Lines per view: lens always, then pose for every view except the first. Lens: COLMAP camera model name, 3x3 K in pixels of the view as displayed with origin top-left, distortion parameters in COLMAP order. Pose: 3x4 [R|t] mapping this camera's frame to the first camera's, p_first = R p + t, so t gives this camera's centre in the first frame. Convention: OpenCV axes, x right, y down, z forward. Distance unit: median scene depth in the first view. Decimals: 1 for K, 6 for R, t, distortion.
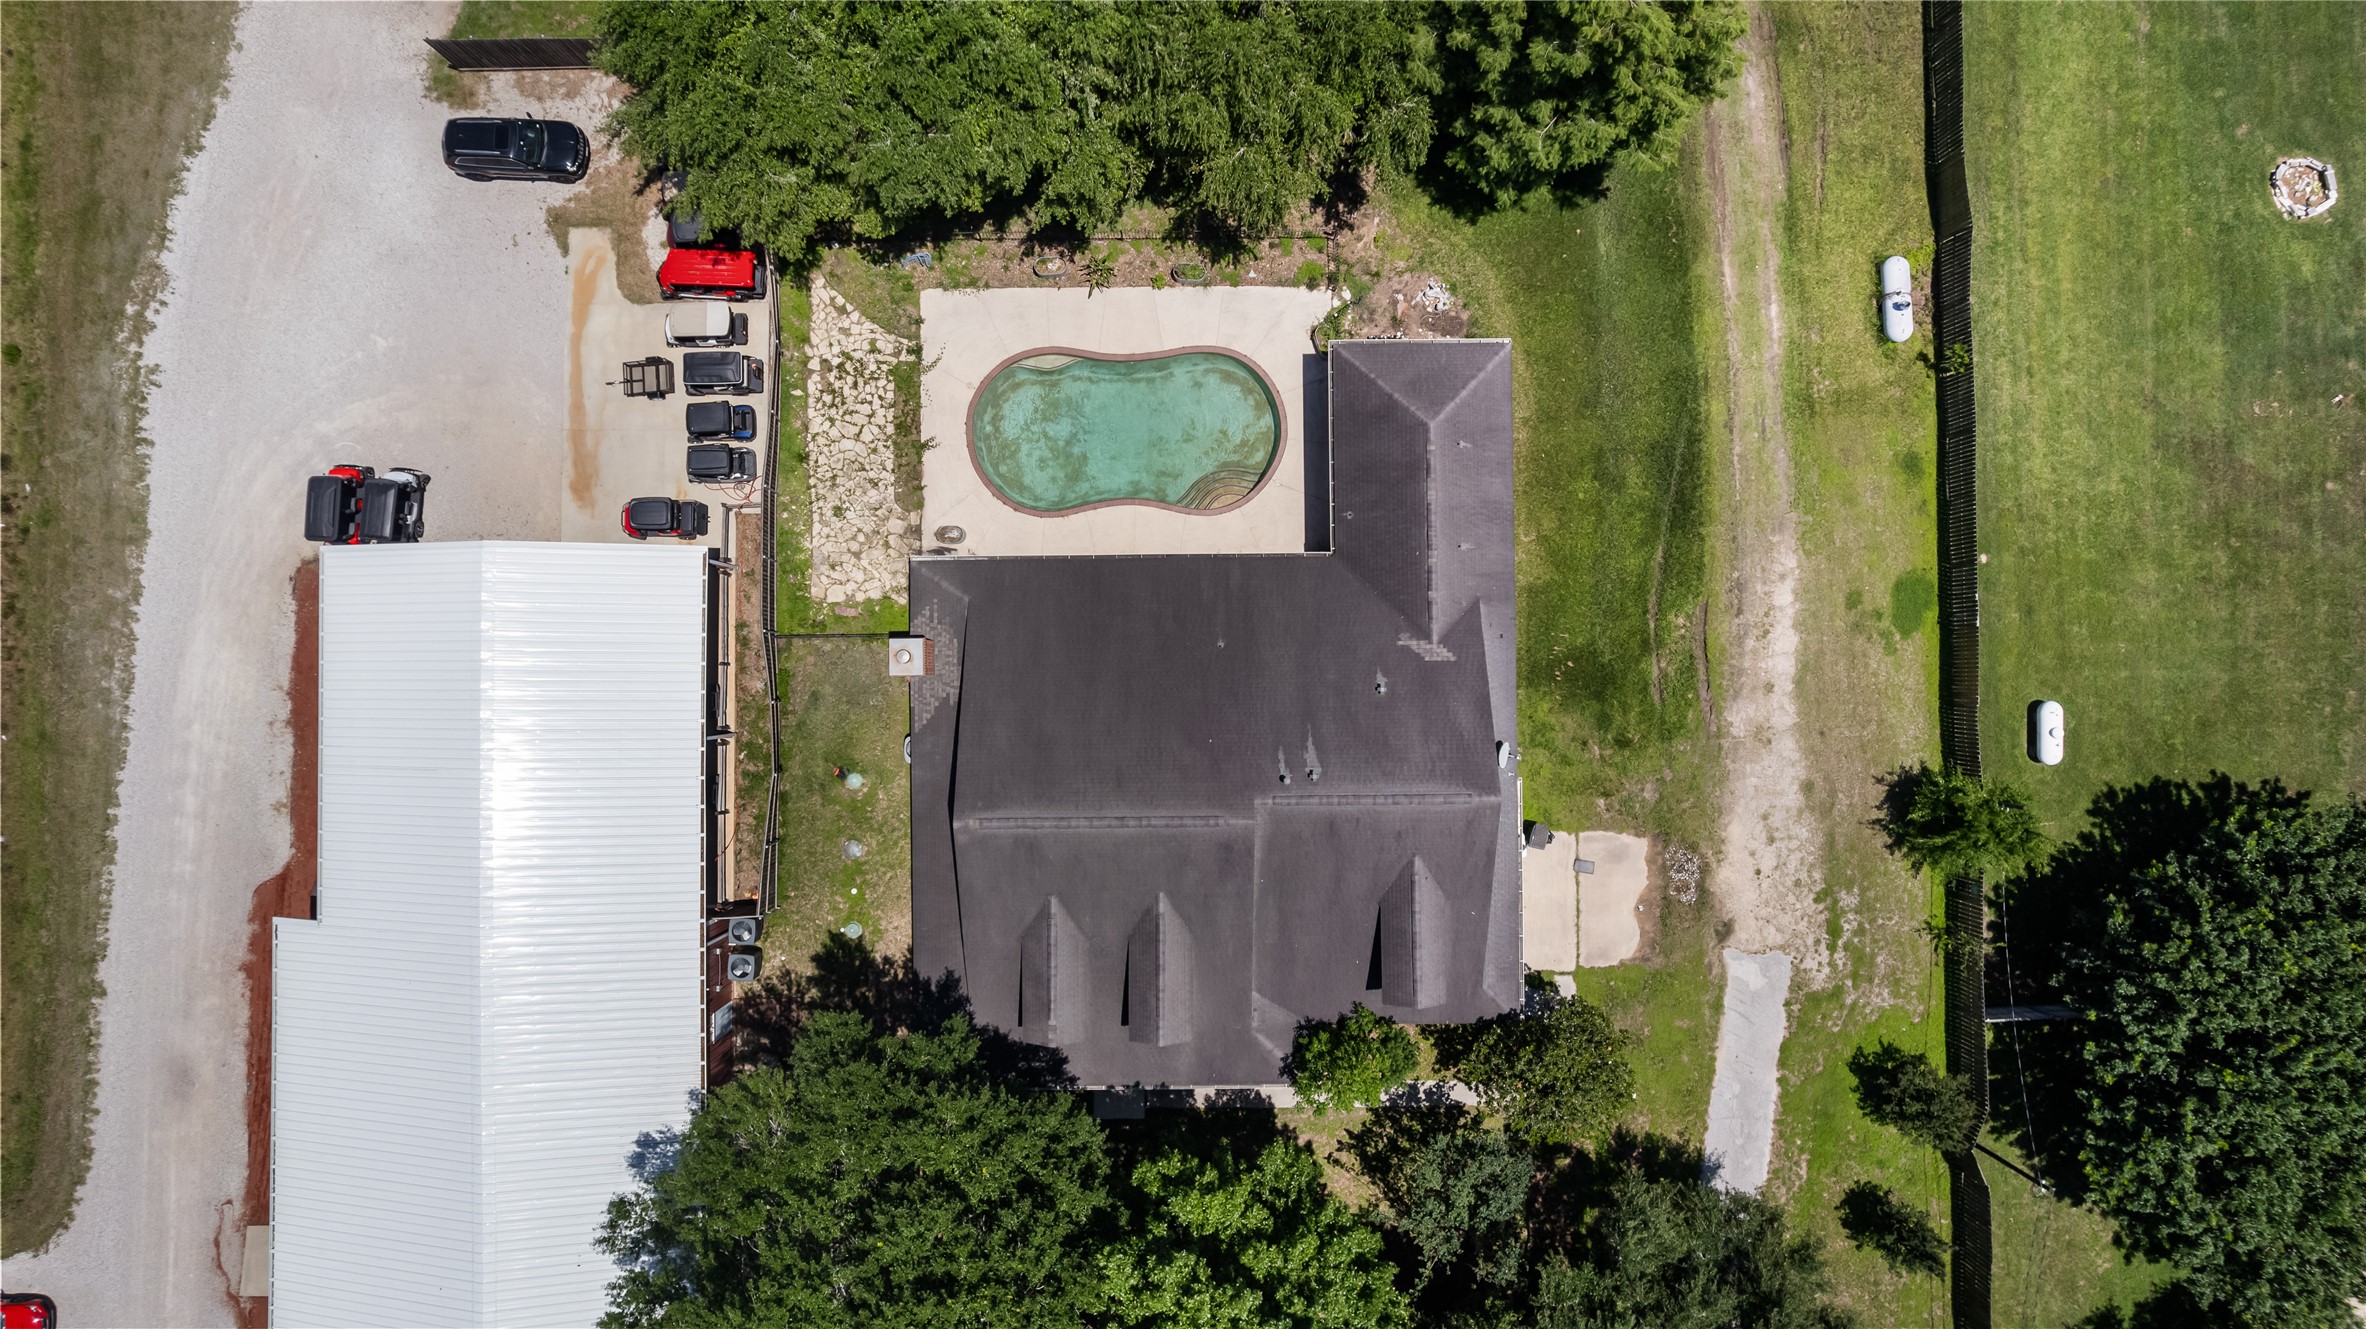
lens RADIAL K [[1533.3, 0, 1192.2], [0, 1533.3, 662.3], [0, 0, 1]] dist [-0.087159, 0.070899]
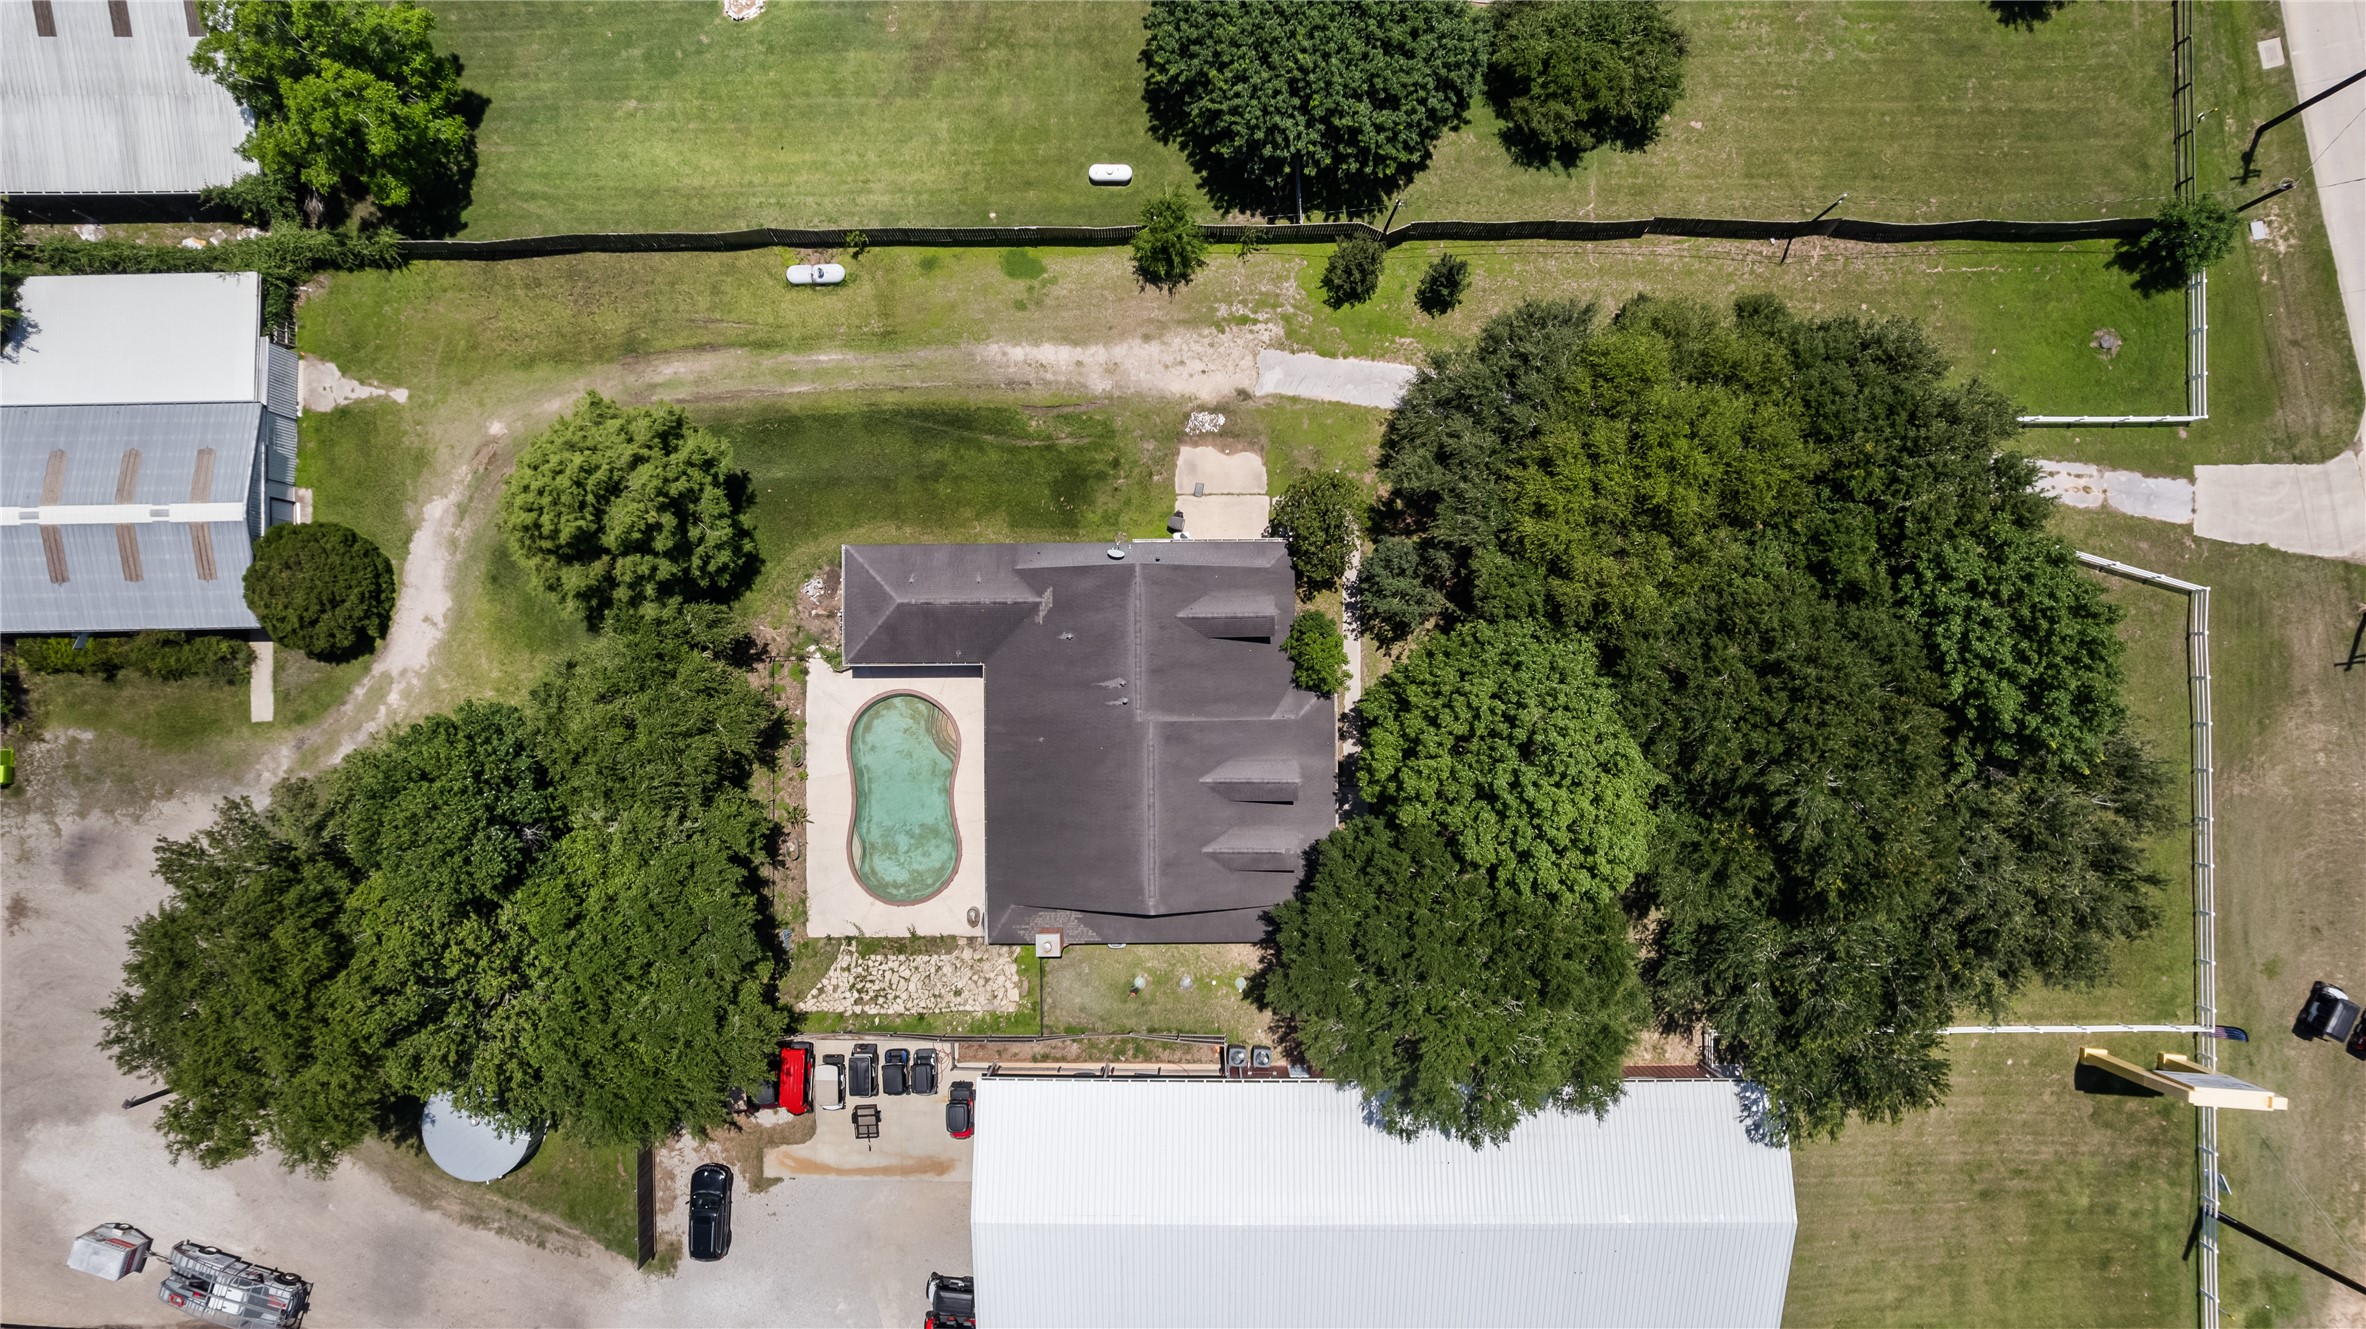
lens RADIAL K [[1533.3, 0, 1192.2], [0, 1533.3, 662.3], [0, 0, 1]] dist [-0.087159, 0.070899]
pose [[0.002940, -0.999895, 0.014166, 0.068935], [0.999832, 0.003195, 0.018035, 0.101928], [-0.018078, 0.014111, 0.999737, -0.491030]]
